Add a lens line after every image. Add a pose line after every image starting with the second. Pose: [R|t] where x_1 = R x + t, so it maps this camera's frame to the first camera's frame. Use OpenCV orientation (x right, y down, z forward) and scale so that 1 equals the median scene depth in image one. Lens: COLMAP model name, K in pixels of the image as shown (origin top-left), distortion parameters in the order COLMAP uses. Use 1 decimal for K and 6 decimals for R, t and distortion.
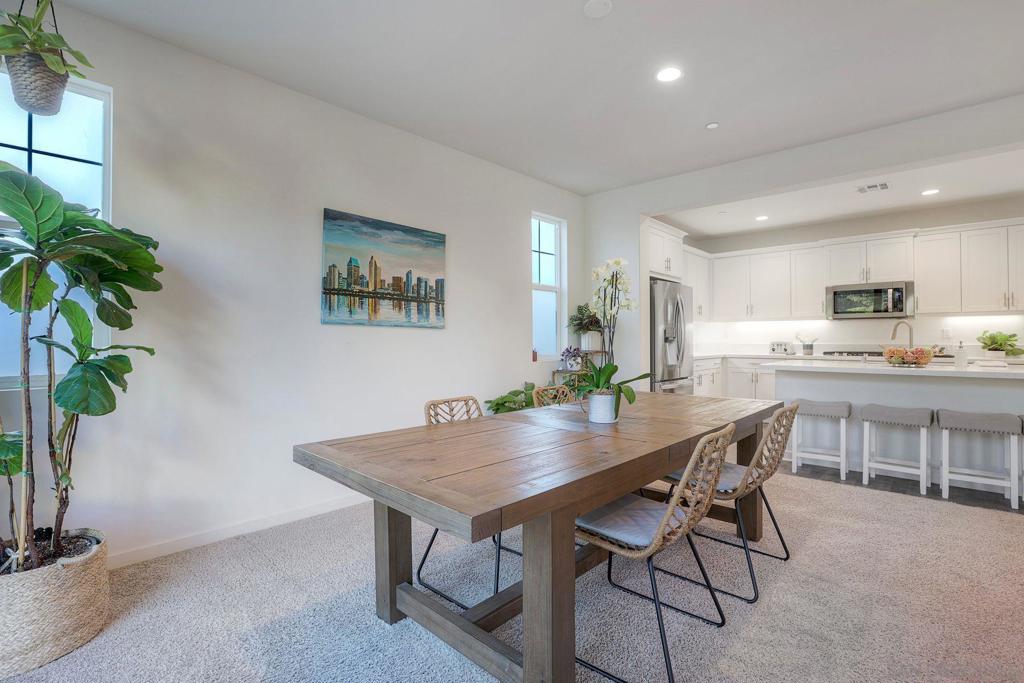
lens RADIAL K [[470.1, 0, 513.6], [0, 470.1, 339.4], [0, 0, 1]] dist [-0.041050, -0.000129]
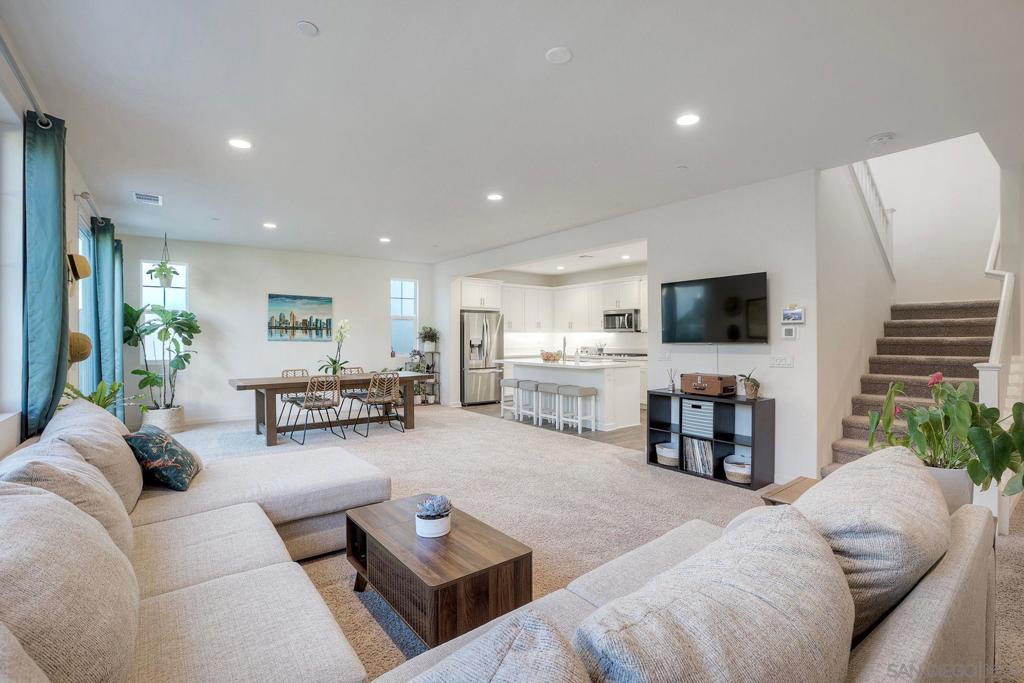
lens RADIAL K [[470.1, 0, 509.9], [0, 470.1, 342.8], [0, 0, 1]] dist [-0.041050, -0.000129]
pose [[0.984675, 0.004138, -0.174351, 1.144793], [-0.001897, 0.999913, 0.013016, -0.051651], [0.174389, -0.012486, 0.984598, -1.071755]]
